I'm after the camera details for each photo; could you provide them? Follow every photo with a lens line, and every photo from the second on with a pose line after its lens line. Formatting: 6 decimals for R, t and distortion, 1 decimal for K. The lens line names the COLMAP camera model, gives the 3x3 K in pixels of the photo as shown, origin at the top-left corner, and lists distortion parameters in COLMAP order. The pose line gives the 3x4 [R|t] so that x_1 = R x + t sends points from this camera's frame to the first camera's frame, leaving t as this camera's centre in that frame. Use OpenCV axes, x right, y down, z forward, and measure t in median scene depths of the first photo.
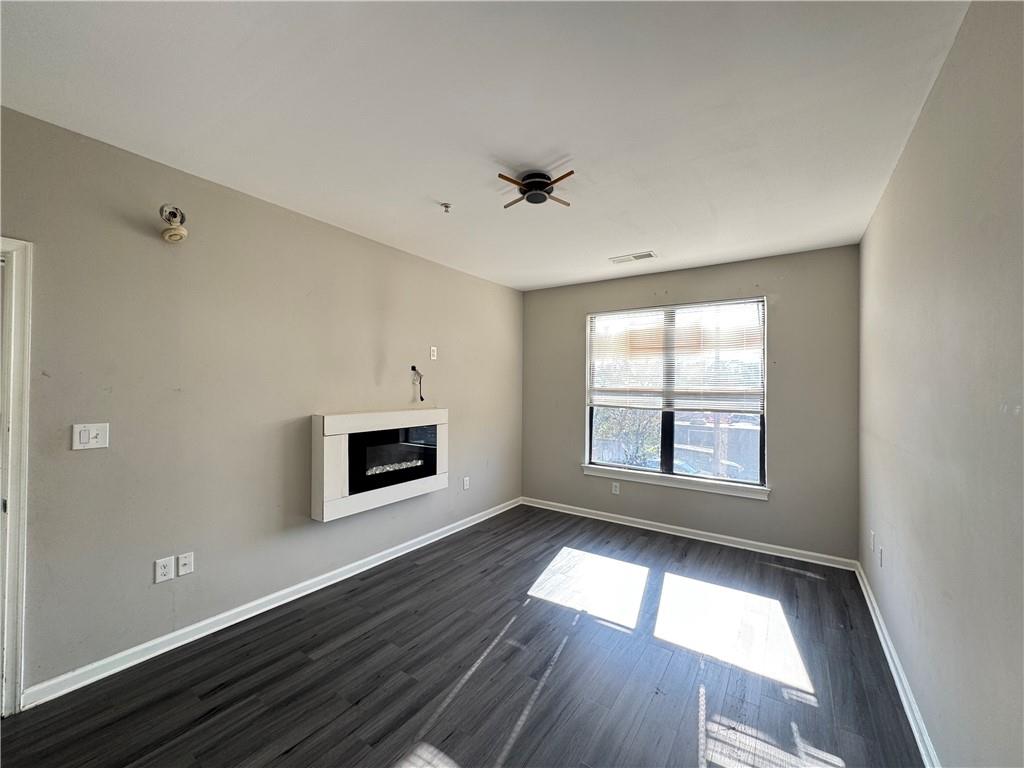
lens RADIAL K [[399.8, 0, 509.4], [0, 399.8, 390.5], [0, 0, 1]] dist [-0.001657, -0.000211]
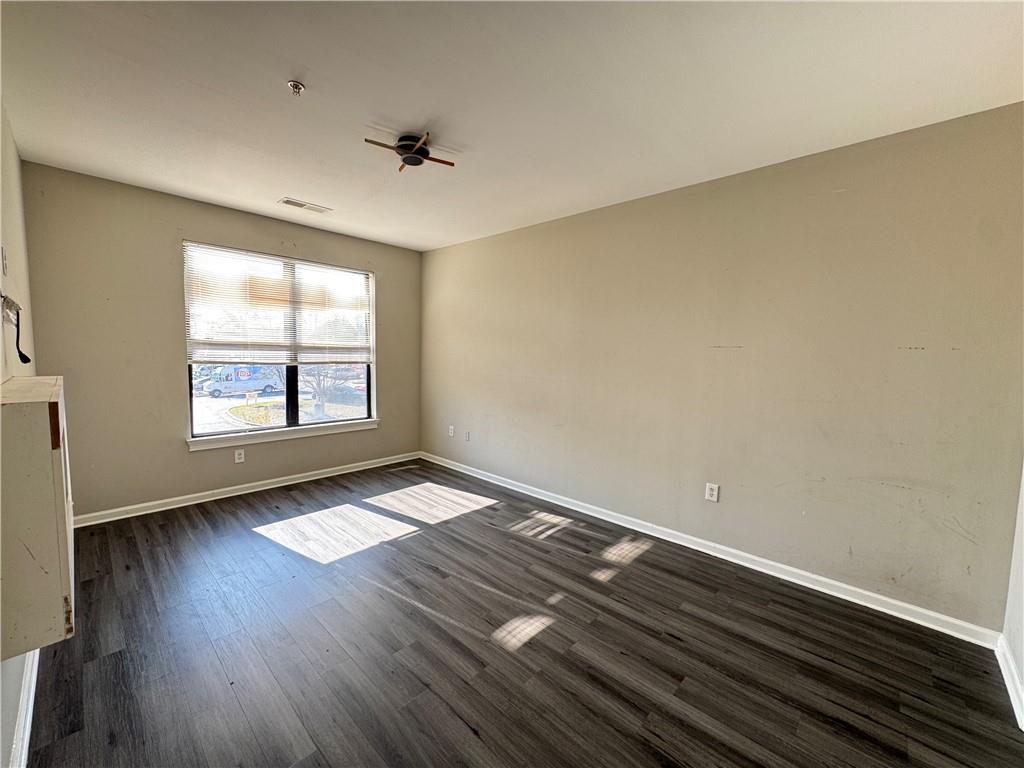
lens RADIAL K [[399.8, 0, 509.4], [0, 399.8, 390.5], [0, 0, 1]] dist [-0.001657, -0.000211]
pose [[0.177544, -0.103304, 0.978676, -0.532783], [-0.013128, 0.994138, 0.107317, -0.000388], [-0.984025, -0.031902, 0.175147, 0.301030]]
